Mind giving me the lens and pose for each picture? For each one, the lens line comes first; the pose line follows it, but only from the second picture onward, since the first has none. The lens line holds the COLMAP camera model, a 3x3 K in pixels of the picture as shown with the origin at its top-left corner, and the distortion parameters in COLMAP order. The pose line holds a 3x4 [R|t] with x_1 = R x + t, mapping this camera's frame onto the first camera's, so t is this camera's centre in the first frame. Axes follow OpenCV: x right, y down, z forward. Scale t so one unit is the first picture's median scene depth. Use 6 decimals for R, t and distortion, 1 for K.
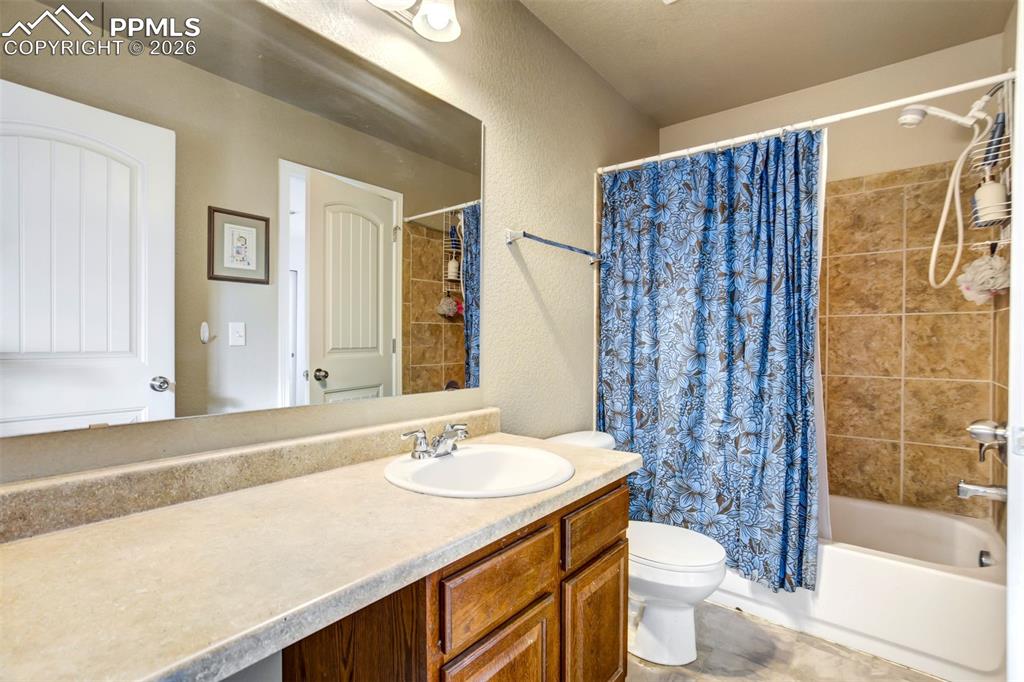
lens RADIAL K [[479.7, 0, 513.2], [0, 479.7, 338.1], [0, 0, 1]] dist [-0.041909, 0.022246]
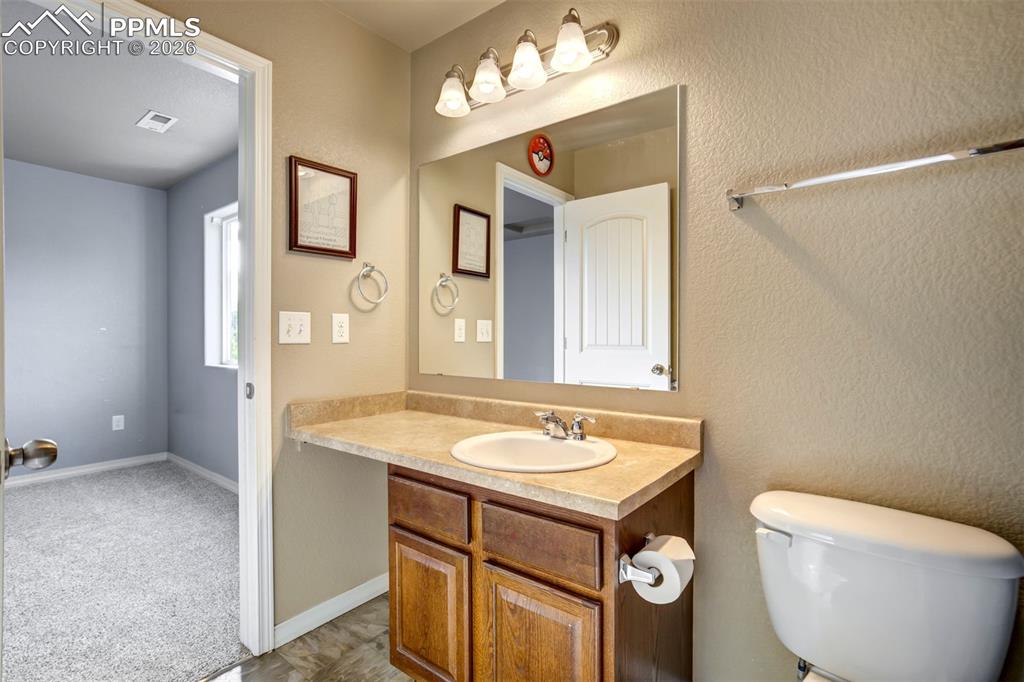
lens RADIAL K [[479.7, 0, 513.2], [0, 479.7, 338.1], [0, 0, 1]] dist [-0.041909, 0.022246]
pose [[0.006472, 0.000626, -0.999979, 0.723692], [0.006738, 0.999977, 0.000670, 0.002332], [0.999956, -0.006742, 0.006468, 0.641071]]
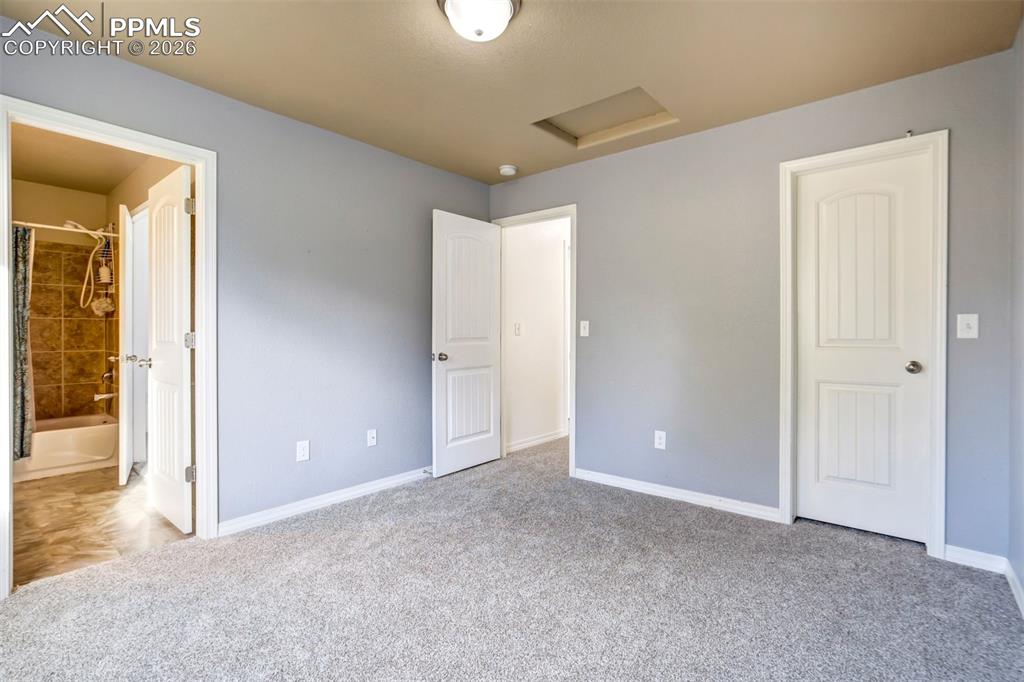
lens RADIAL K [[501.1, 0, 514.5], [0, 501.1, 343.7], [0, 0, 1]] dist [-0.033072, 0.022797]
pose [[0.047646, -0.025269, 0.998545, -1.185275], [-0.006526, 0.999651, 0.025609, -0.011683], [-0.998843, -0.007737, 0.047465, -1.010579]]
